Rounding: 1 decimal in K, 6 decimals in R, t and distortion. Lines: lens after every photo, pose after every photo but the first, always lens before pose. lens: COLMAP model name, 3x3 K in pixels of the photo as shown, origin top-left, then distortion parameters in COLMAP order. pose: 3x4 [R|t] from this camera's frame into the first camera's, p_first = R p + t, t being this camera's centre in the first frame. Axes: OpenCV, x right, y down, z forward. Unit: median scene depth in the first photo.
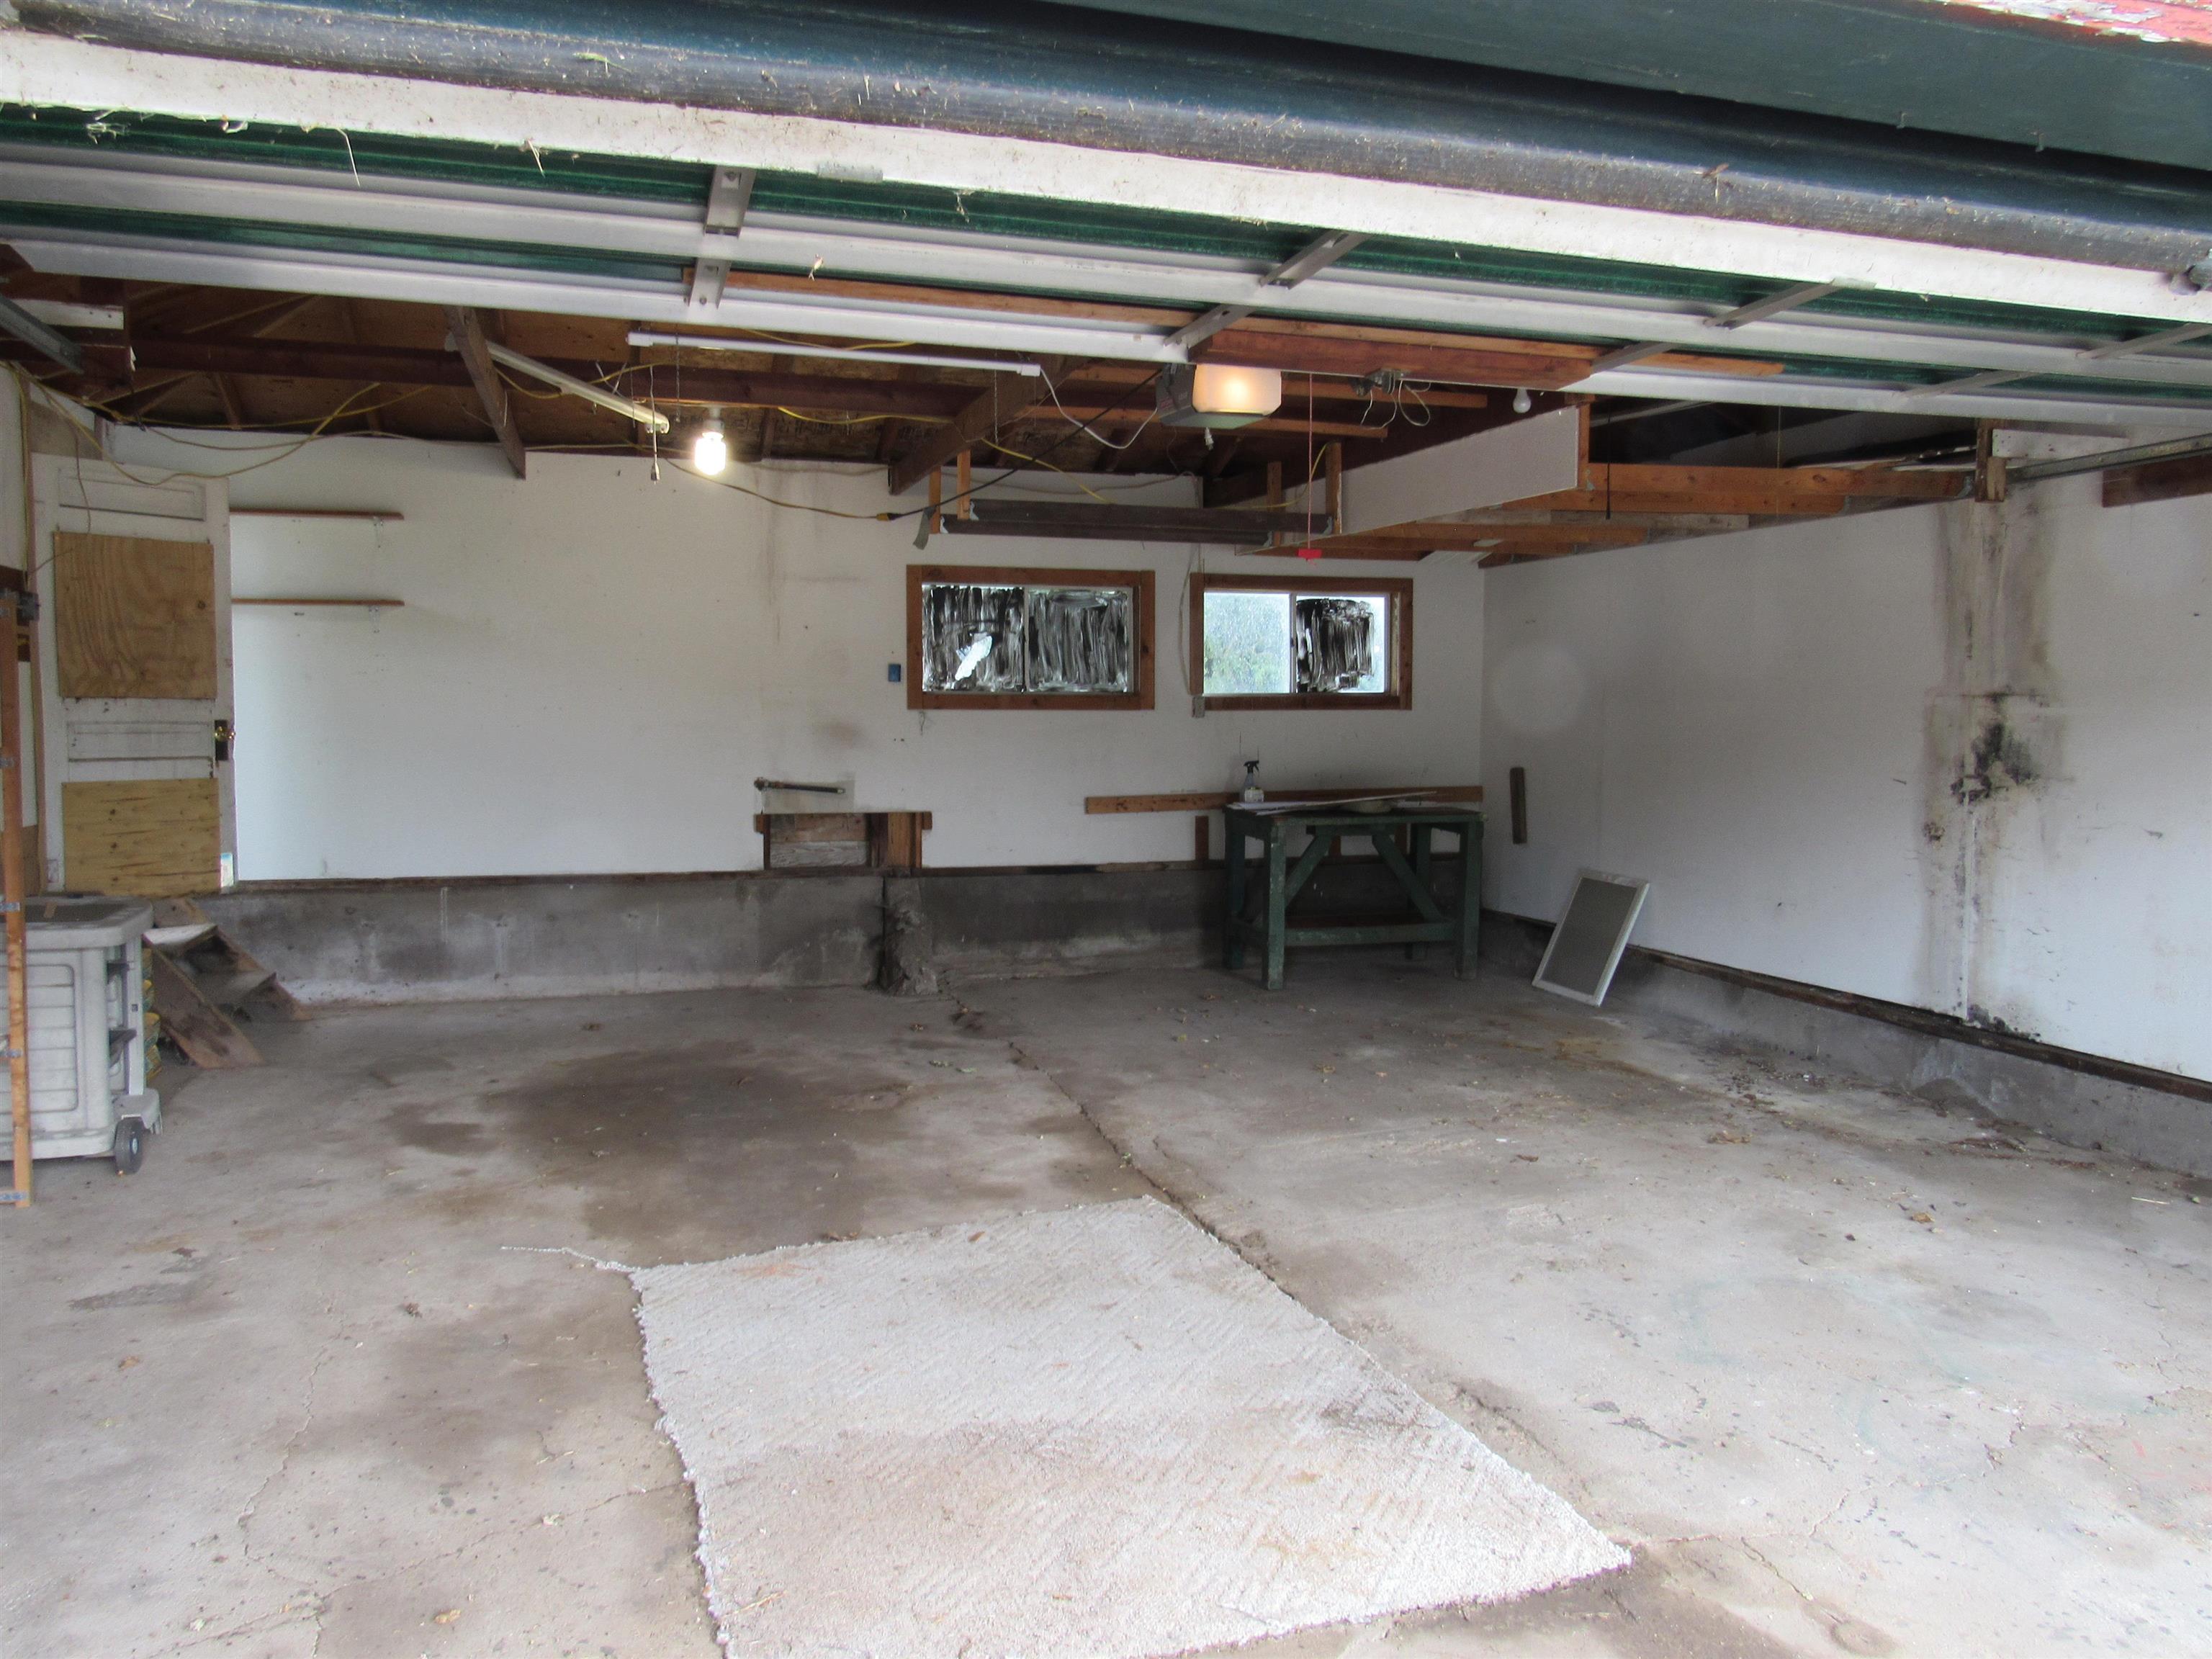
lens RADIAL K [[1571.9, 0, 1090.2], [0, 1571.9, 807.4], [0, 0, 1]] dist [-0.040938, 0.022290]
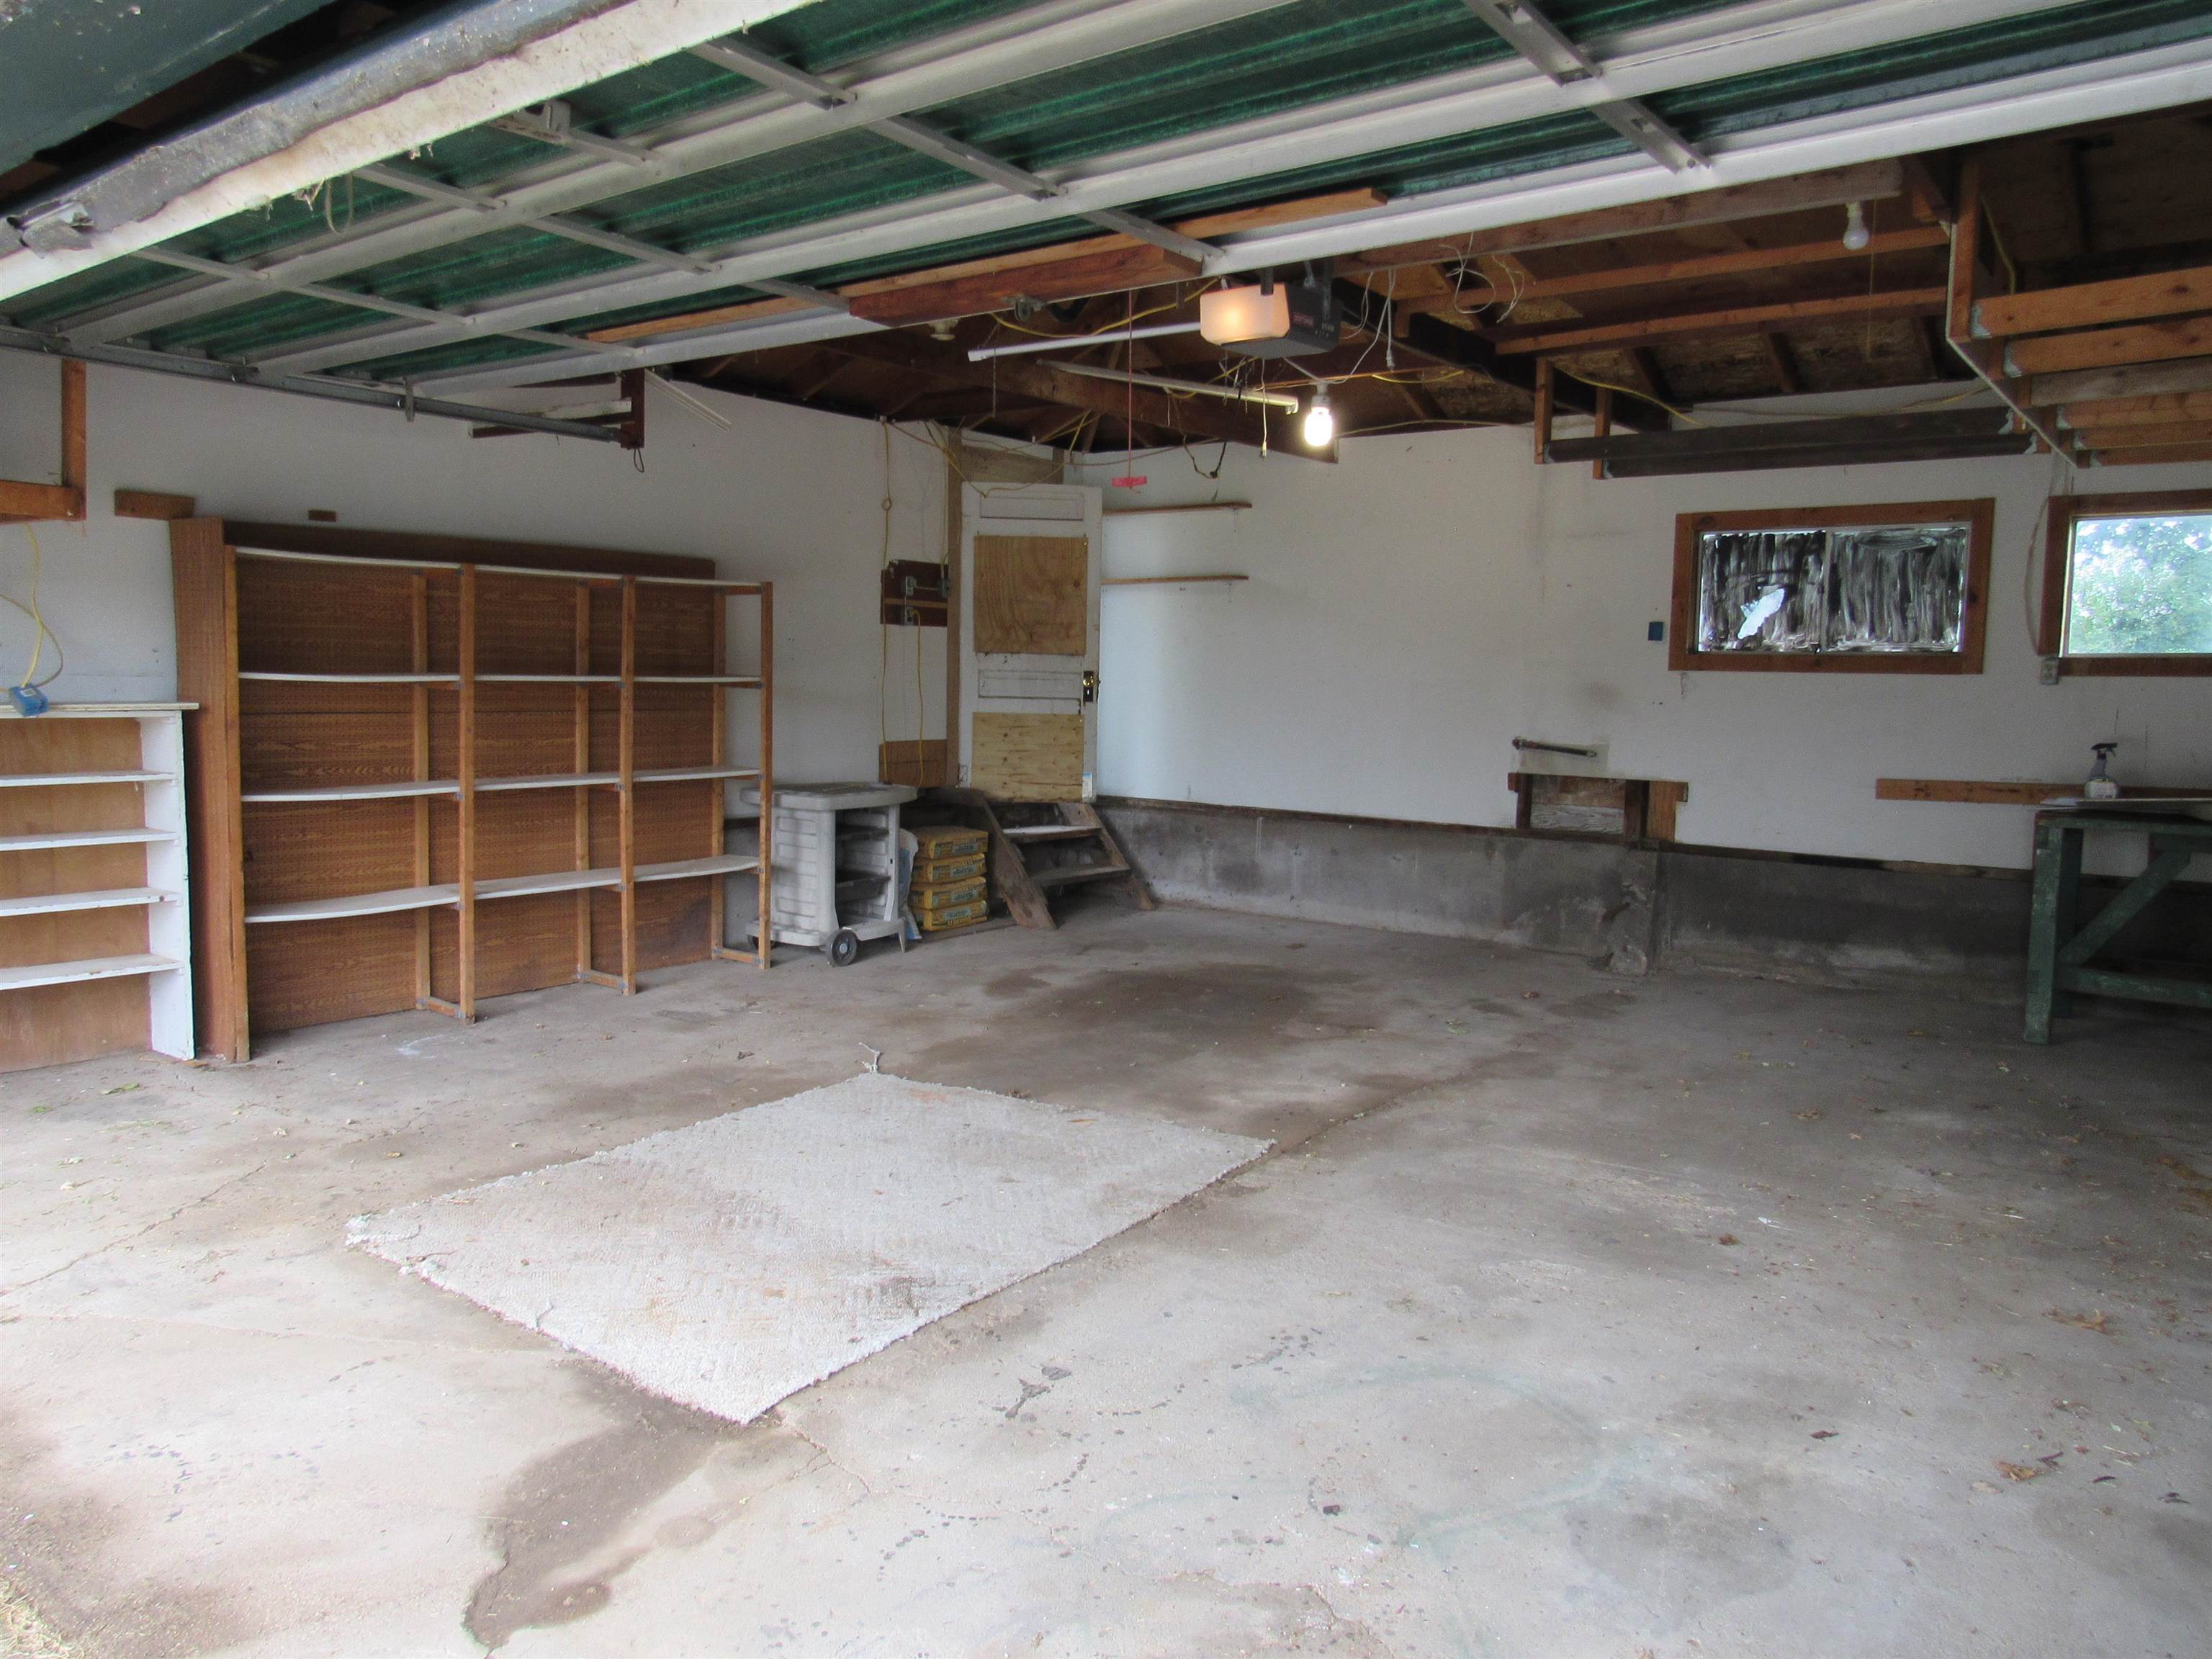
lens RADIAL K [[1571.9, 0, 1091.1], [0, 1571.9, 821.4], [0, 0, 1]] dist [-0.040938, 0.022290]
pose [[0.575466, 0.081409, -0.813763, 0.549123], [-0.067675, 0.996361, 0.051818, 0.001981], [0.815020, 0.025252, 0.578882, 0.235473]]
